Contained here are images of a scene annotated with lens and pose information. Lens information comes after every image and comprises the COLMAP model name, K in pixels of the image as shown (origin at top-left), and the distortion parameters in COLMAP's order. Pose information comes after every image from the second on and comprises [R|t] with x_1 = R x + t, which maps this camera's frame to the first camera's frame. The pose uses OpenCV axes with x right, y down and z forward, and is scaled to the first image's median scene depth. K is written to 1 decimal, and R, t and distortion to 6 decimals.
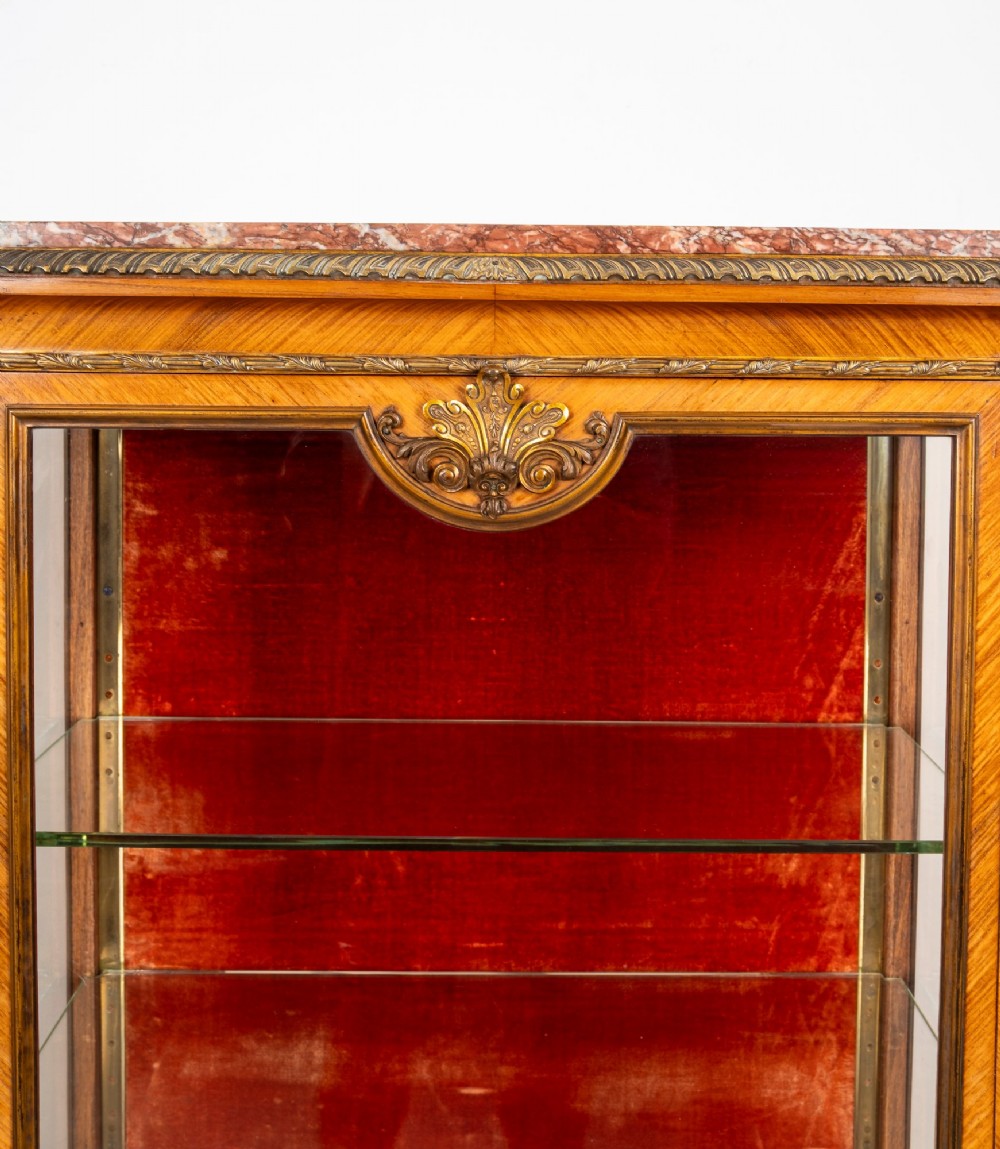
lens RADIAL K [[1683.2, 0, 526.5], [0, 1683.2, 407.3], [0, 0, 1]] dist [-0.032909, 0.000000]
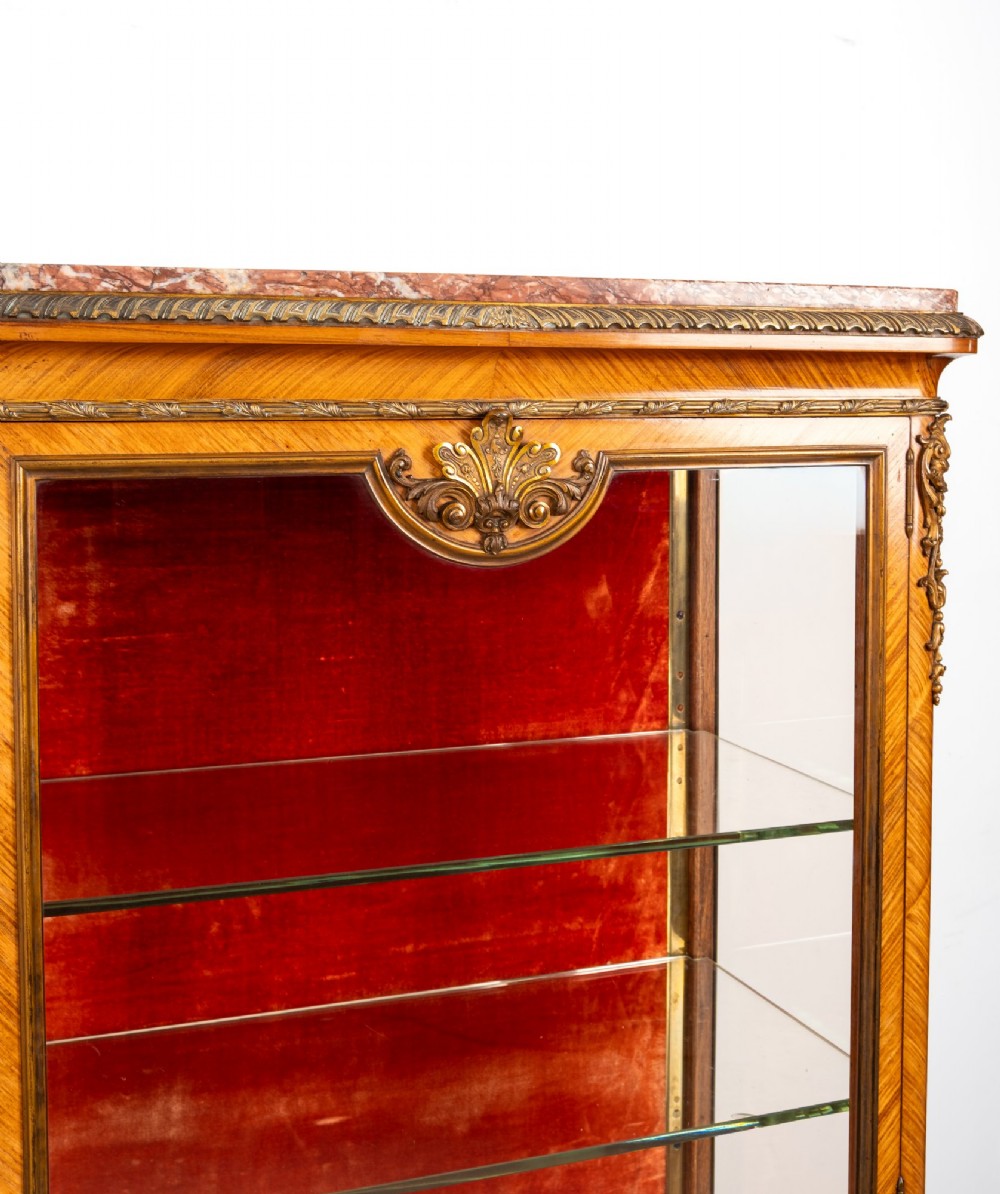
lens RADIAL K [[1666.8, 0, 528.1], [0, 1666.8, 449.1], [0, 0, 1]] dist [-0.038500, 0.000000]
pose [[0.934585, -0.021306, 0.355102, -0.367642], [0.021090, 0.999768, 0.004479, -0.003856], [-0.355115, 0.003303, 0.934817, 0.017504]]
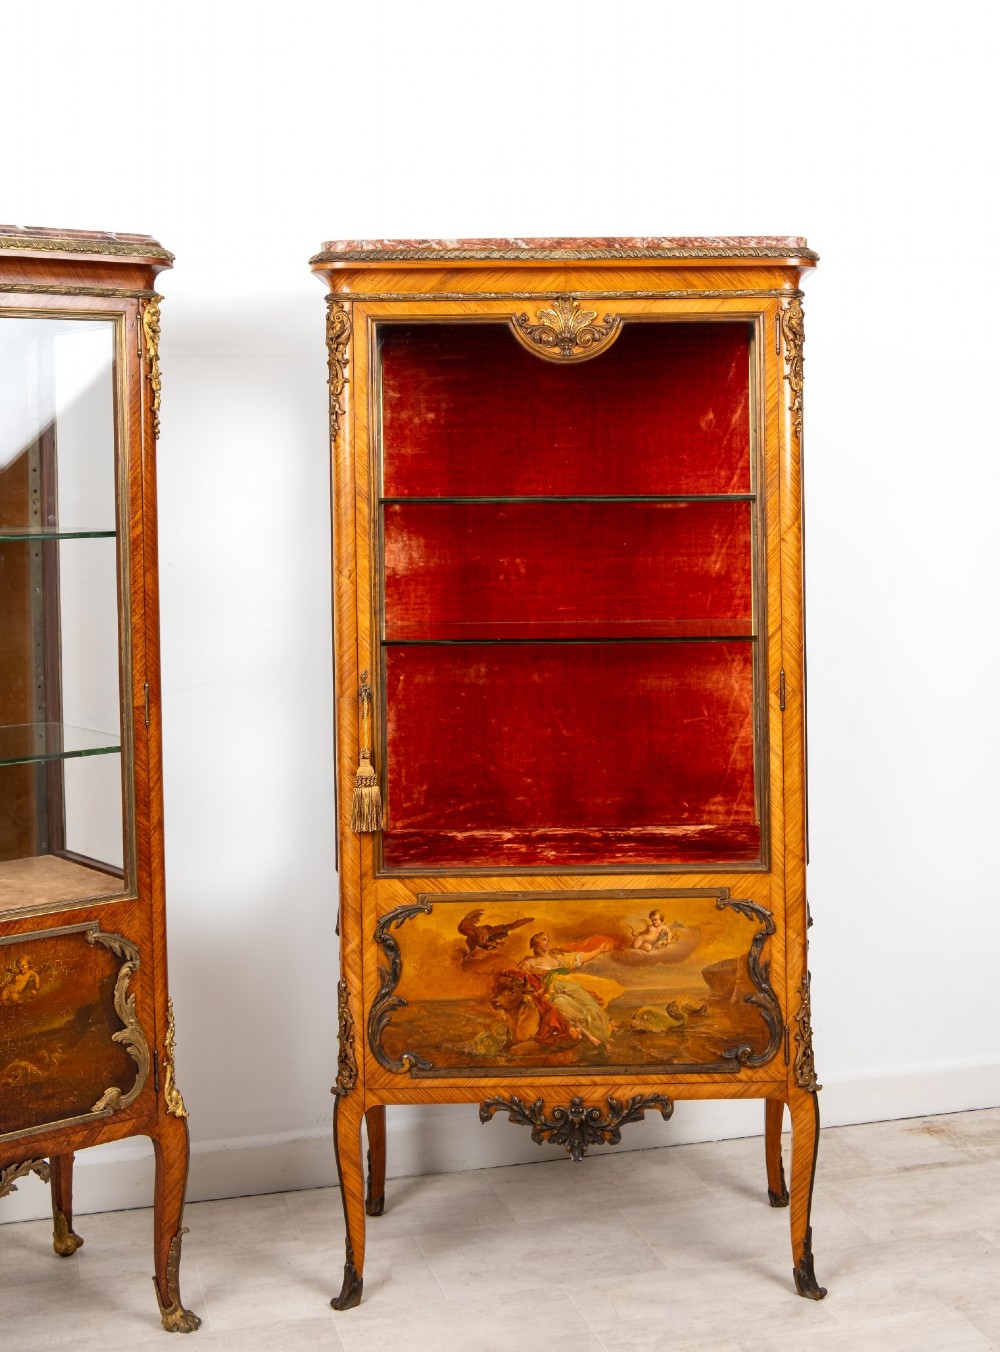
lens RADIAL K [[1896.7, 0, 607.0], [0, 1896.7, 482.3], [0, 0, 1]] dist [-0.049154, 0.000000]
pose [[0.999760, -0.019933, 0.009142, 0.010294], [0.020290, 0.998966, -0.040692, 0.359180], [-0.008321, 0.040868, 0.999130, -1.739219]]
